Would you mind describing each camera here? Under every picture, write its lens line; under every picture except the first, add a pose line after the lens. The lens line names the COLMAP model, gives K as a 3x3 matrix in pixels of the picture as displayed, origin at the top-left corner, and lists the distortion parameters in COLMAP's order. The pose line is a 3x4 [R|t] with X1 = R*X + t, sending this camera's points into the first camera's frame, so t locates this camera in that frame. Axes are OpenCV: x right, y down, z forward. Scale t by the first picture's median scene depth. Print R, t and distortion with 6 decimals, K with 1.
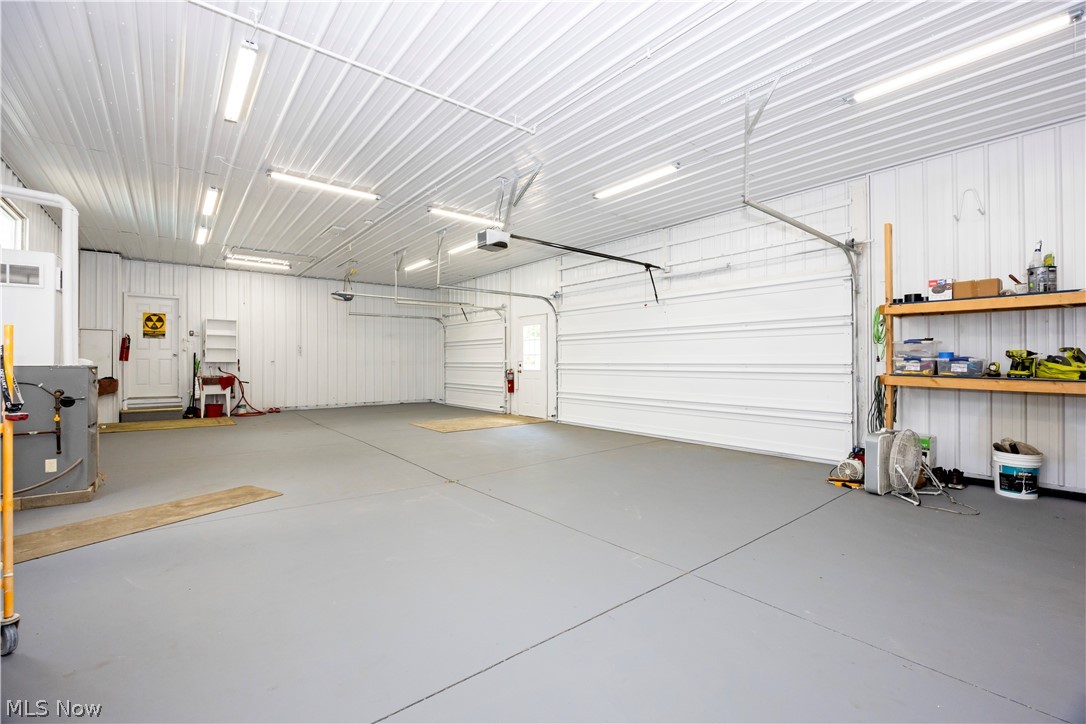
lens RADIAL K [[471.7, 0, 554.5], [0, 471.7, 356.6], [0, 0, 1]] dist [-0.001111, -0.000177]
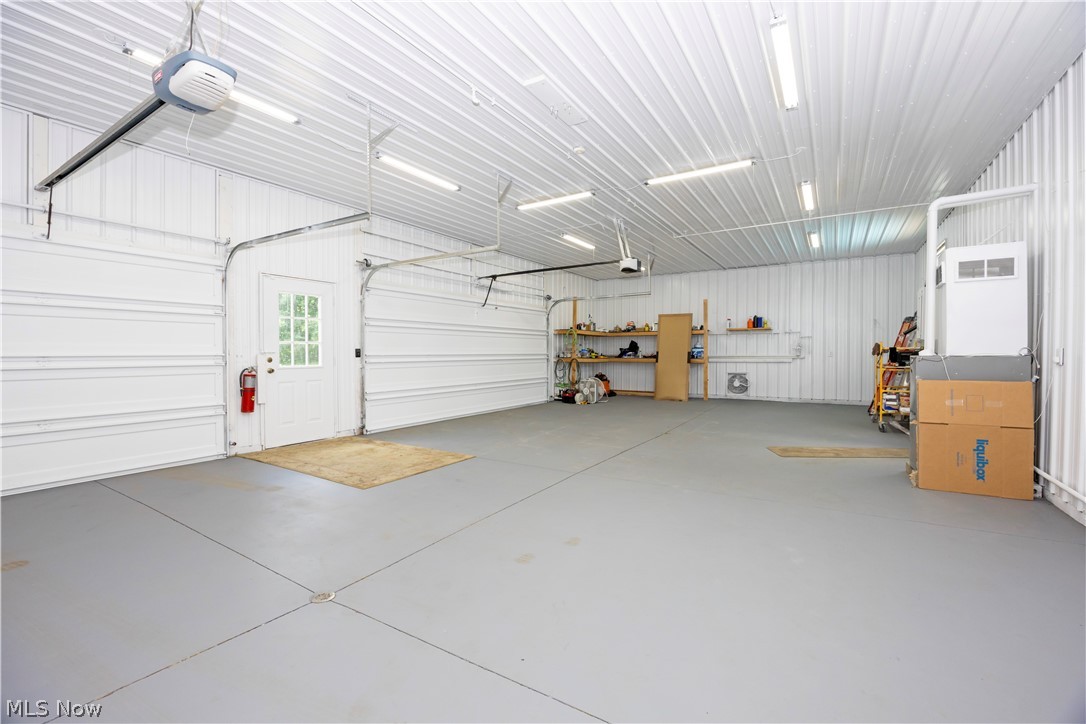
lens RADIAL K [[471.7, 0, 554.5], [0, 471.7, 356.6], [0, 0, 1]] dist [-0.001111, -0.000177]
pose [[-0.328718, -0.008713, 0.944388, -0.741931], [-0.011921, 0.999916, 0.005076, 0.007541], [-0.944353, -0.009590, -0.328794, 0.905745]]
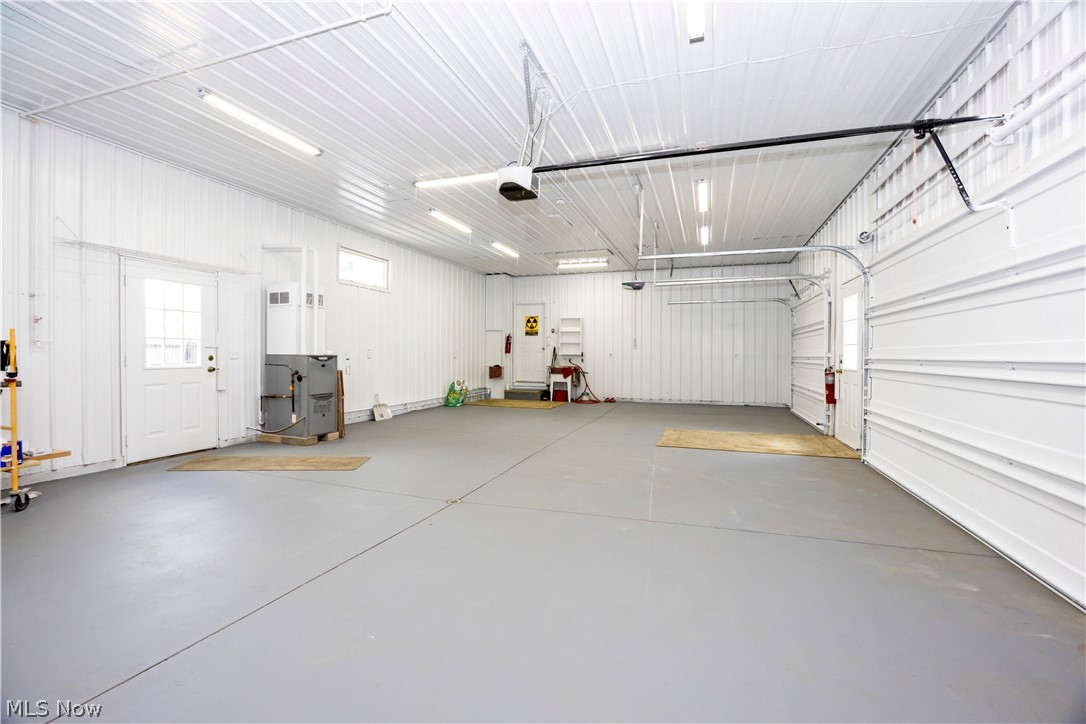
lens RADIAL K [[474.3, 0, 543.0], [0, 474.3, 362.0], [0, 0, 1]] dist [-0.029029, -0.000126]
pose [[0.515131, 0.016739, -0.856948, 0.270677], [0.002156, 0.999781, 0.020825, 0.005307], [0.857109, -0.012575, 0.514982, 0.352171]]
